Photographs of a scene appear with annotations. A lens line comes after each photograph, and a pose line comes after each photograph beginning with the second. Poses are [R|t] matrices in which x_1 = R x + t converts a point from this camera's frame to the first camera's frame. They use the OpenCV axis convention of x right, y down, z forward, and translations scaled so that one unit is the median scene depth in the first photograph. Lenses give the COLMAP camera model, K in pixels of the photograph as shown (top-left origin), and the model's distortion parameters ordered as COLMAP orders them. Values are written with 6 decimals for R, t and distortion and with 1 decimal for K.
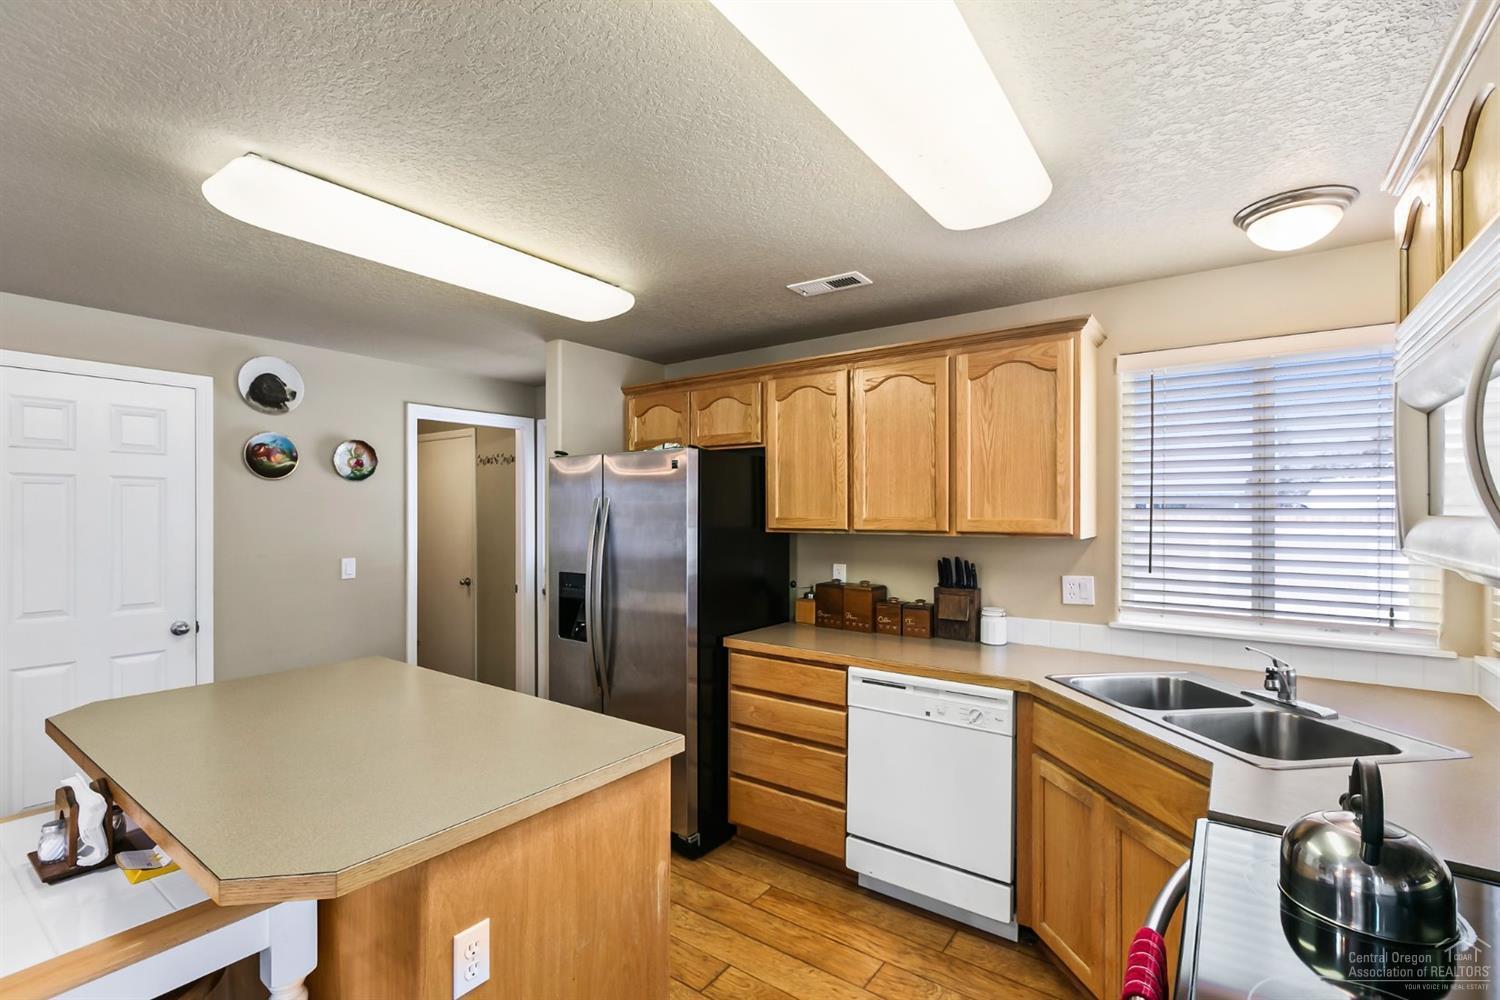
lens RADIAL K [[675.5, 0, 747.0], [0, 675.5, 514.5], [0, 0, 1]] dist [0.001381, 0.000113]
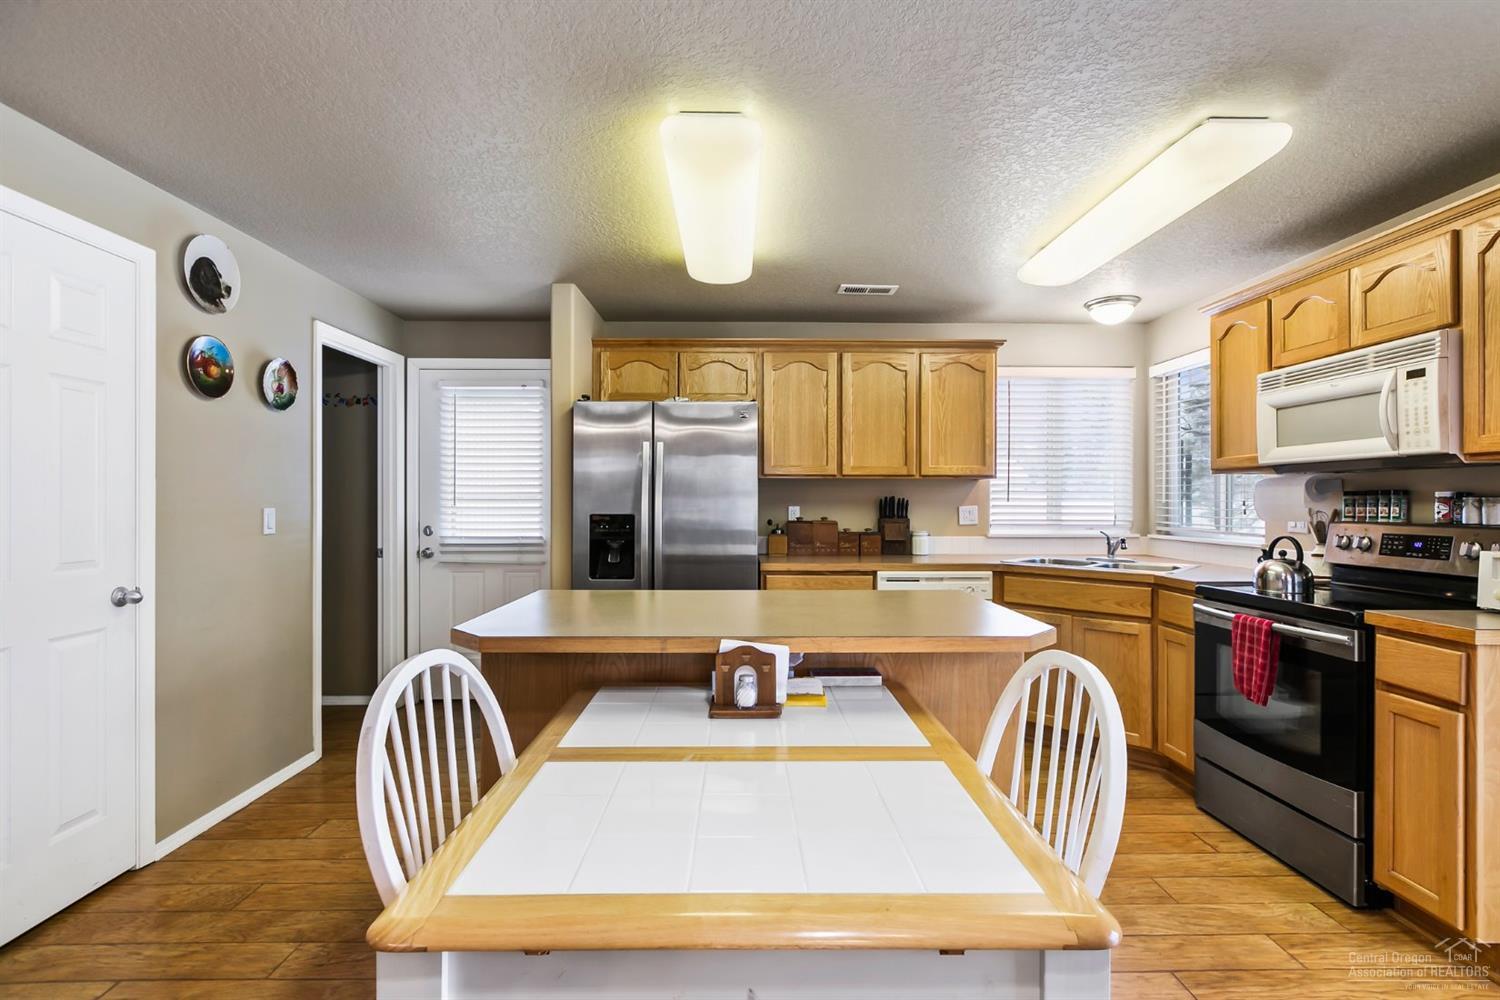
lens RADIAL K [[705.3, 0, 750.0], [0, 705.3, 500.0], [0, 0, 1]] dist [0.000192, -0.000010]
pose [[0.799162, 0.000156, 0.601116, -0.798578], [0.001120, 0.999998, -0.001749, 0.072212], [-0.601115, 0.002071, 0.799160, 0.011490]]
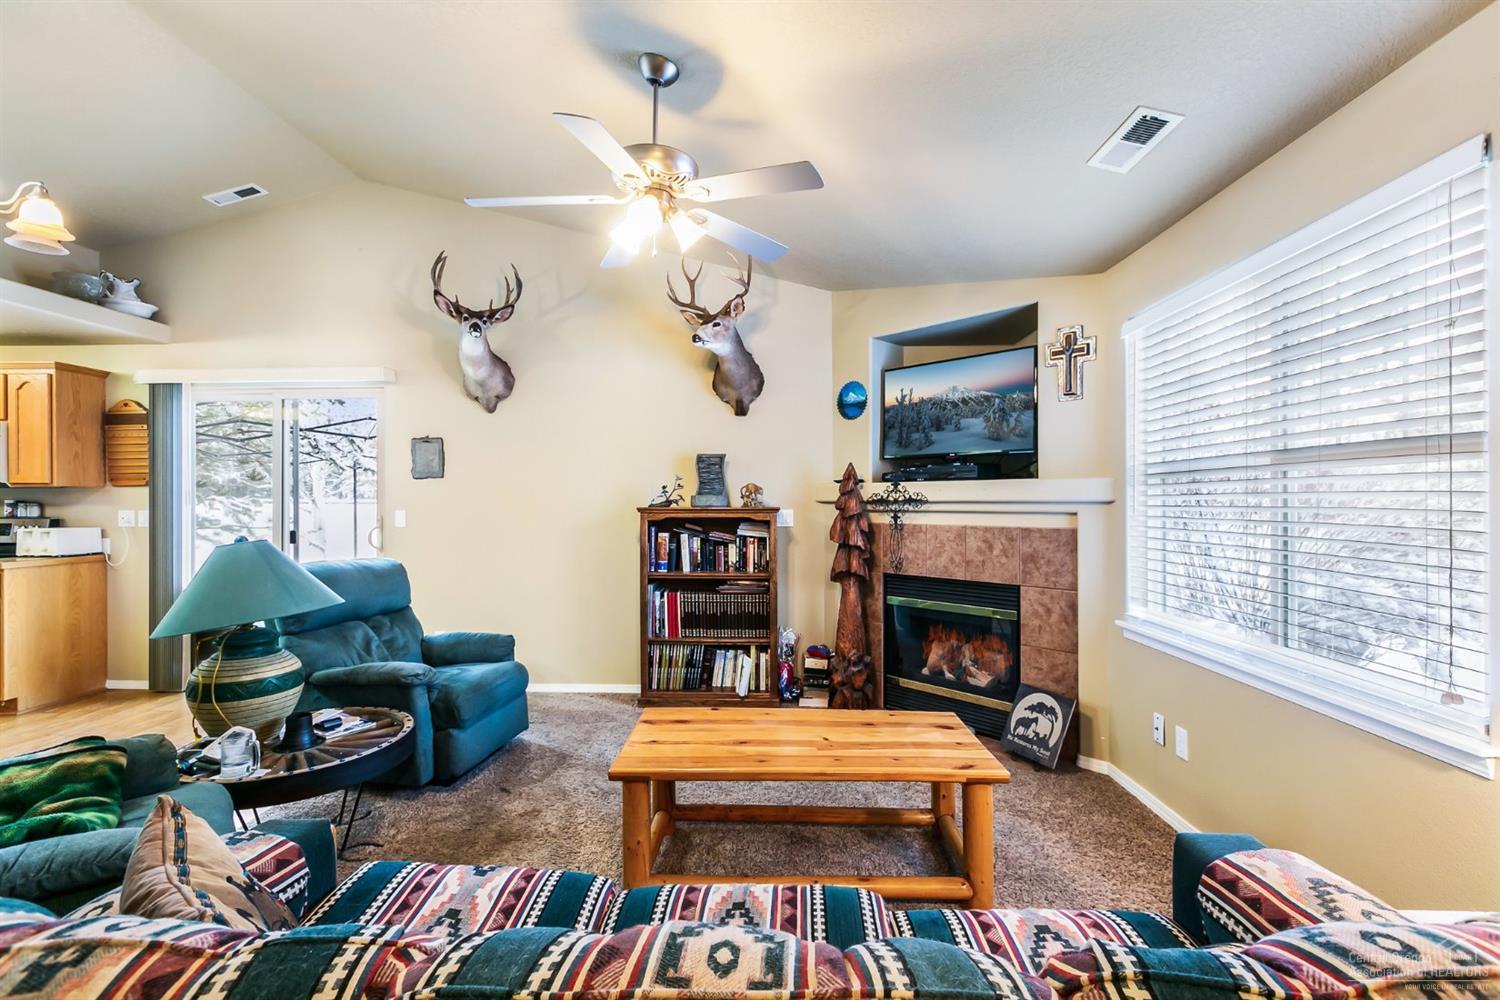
lens RADIAL K [[670.6, 0, 751.6], [0, 670.6, 505.0], [0, 0, 1]] dist [0.000659, 0.000638]
pose [[-0.555901, -0.005605, 0.831230, -1.881023], [0.003238, 0.999955, 0.008908, 0.063726], [-0.831242, 0.007644, -0.555858, -0.378166]]
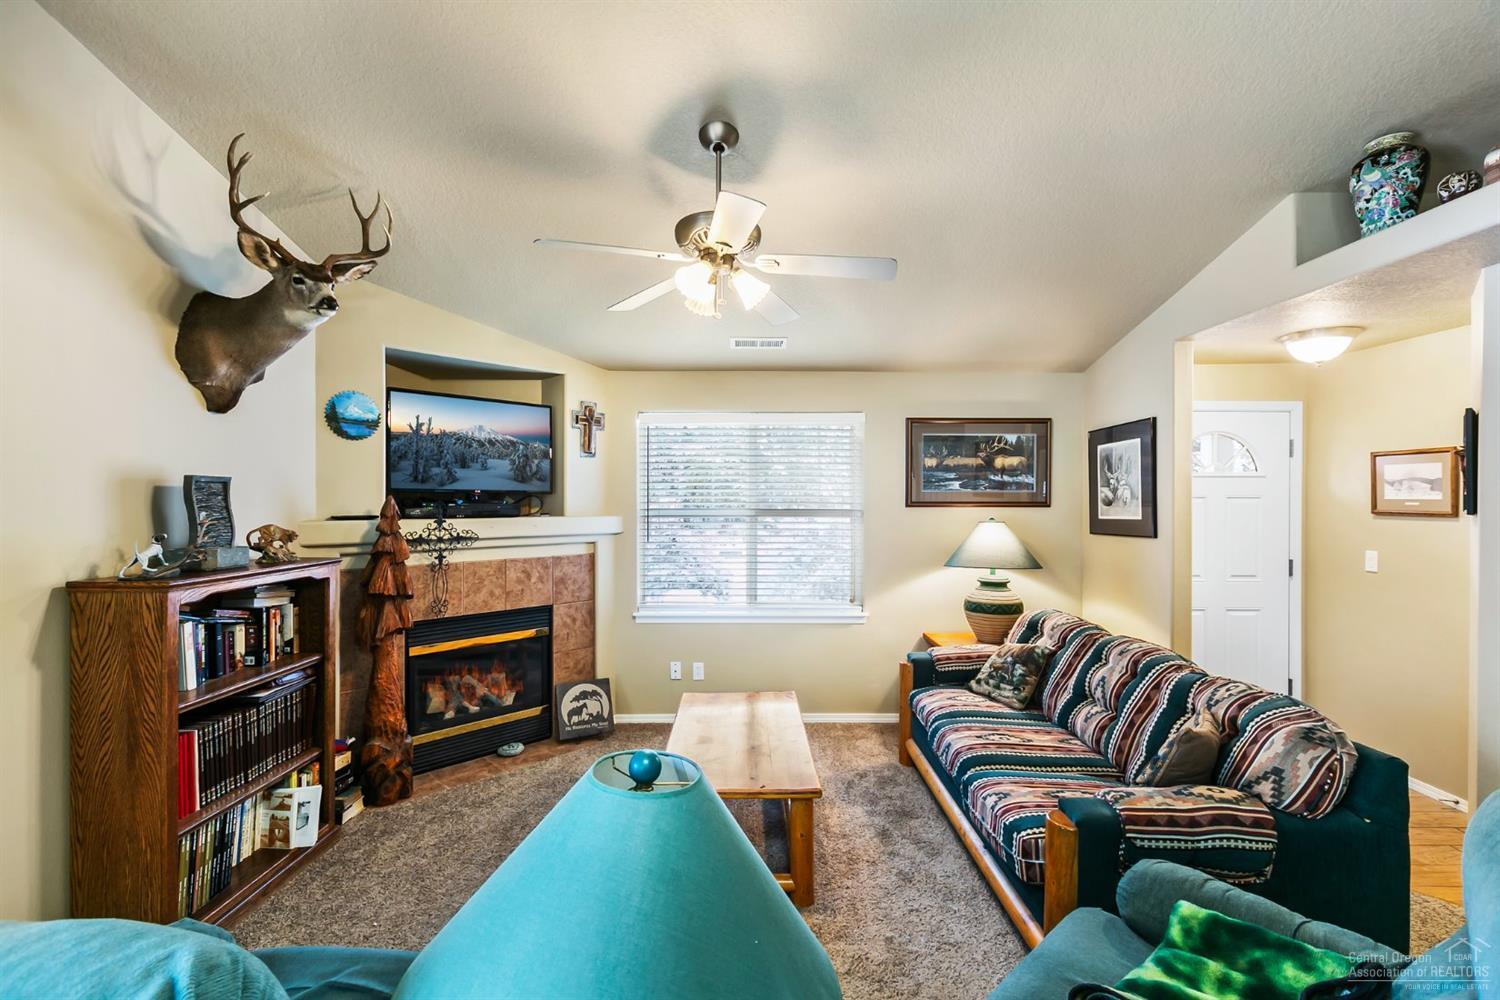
lens RADIAL K [[670.6, 0, 751.6], [0, 670.6, 505.0], [0, 0, 1]] dist [0.000659, 0.000638]
pose [[-0.805382, 0.001267, -0.592754, -0.656083], [-0.005129, 0.999945, 0.009107, -0.009310], [0.592734, 0.010375, -0.805332, -0.030302]]
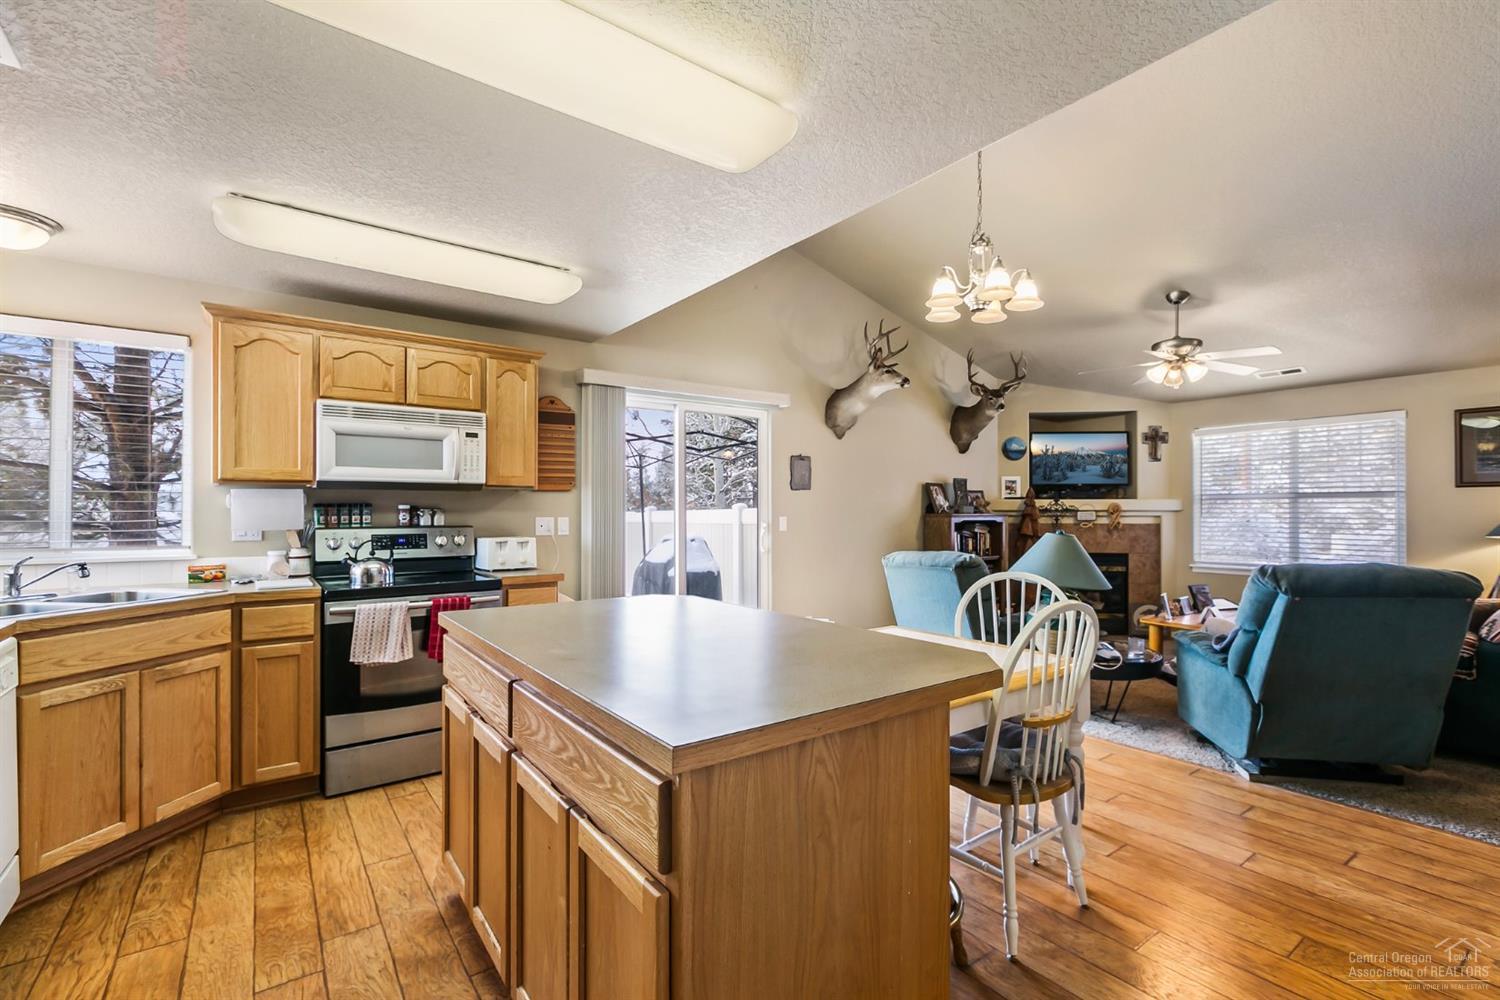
lens RADIAL K [[670.6, 0, 751.6], [0, 670.6, 505.0], [0, 0, 1]] dist [0.000659, 0.000638]
pose [[-0.954541, 0.001004, 0.298078, -0.608763], [-0.001275, 0.999971, -0.007452, 0.069402], [-0.298077, -0.007493, -0.954512, 1.176580]]
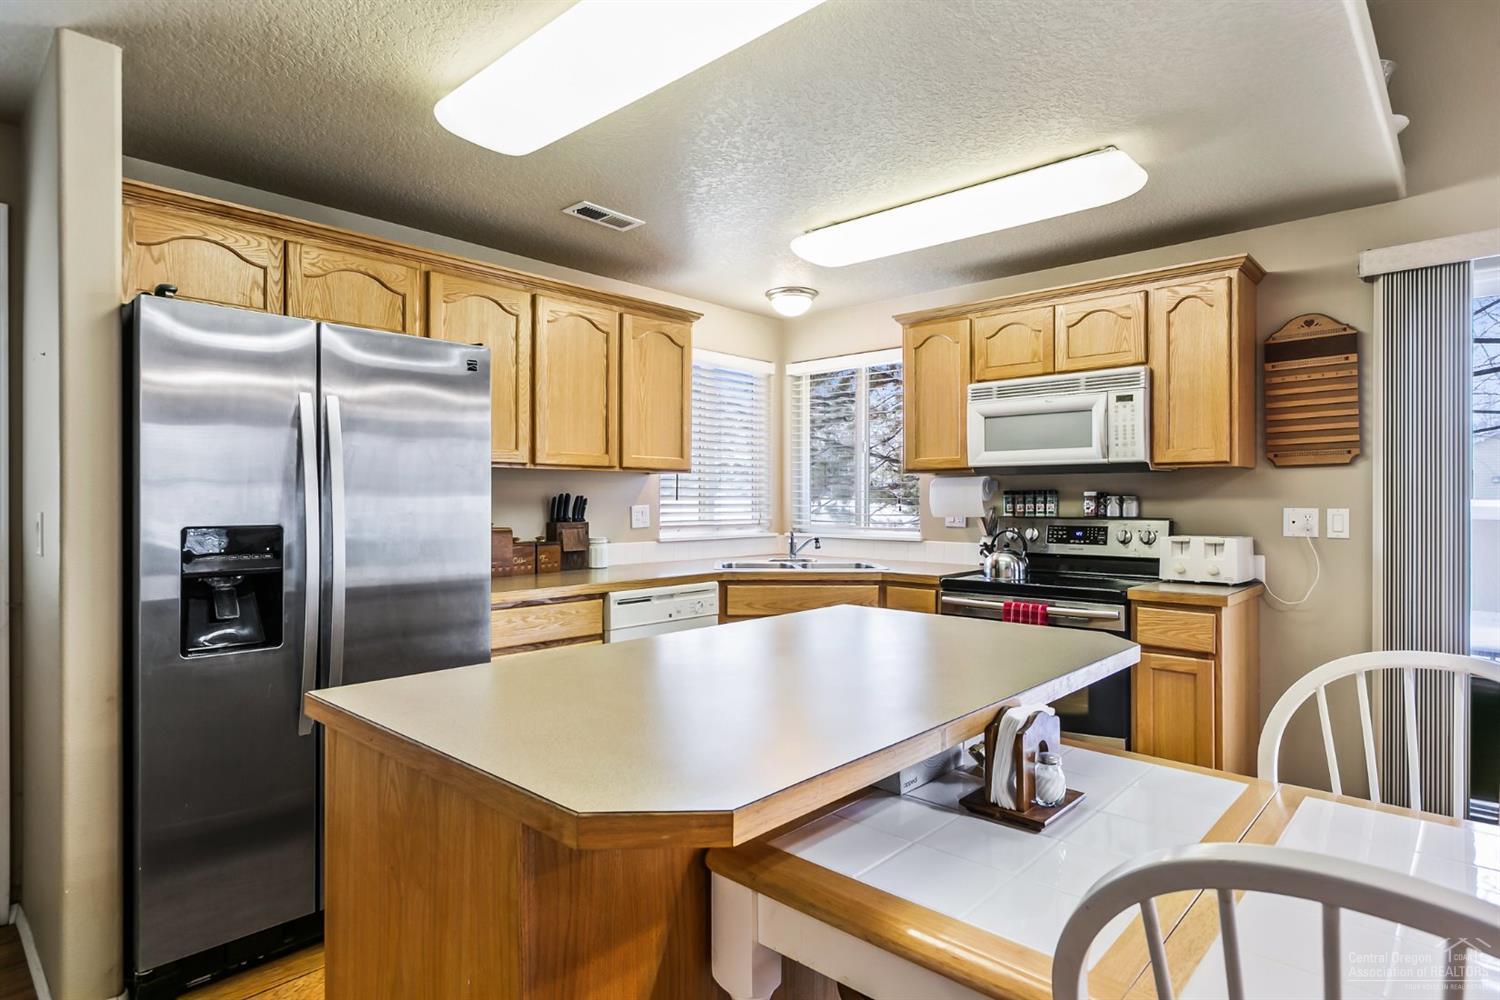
lens RADIAL K [[800.7, 0, 750.0], [0, 800.7, 500.0], [0, 0, 1]] dist [0.000705, 0.001322]
pose [[0.116281, -0.002870, 0.993212, -0.909588], [0.002053, 0.999994, 0.002649, 0.070062], [-0.993214, 0.001731, 0.116286, 0.562439]]
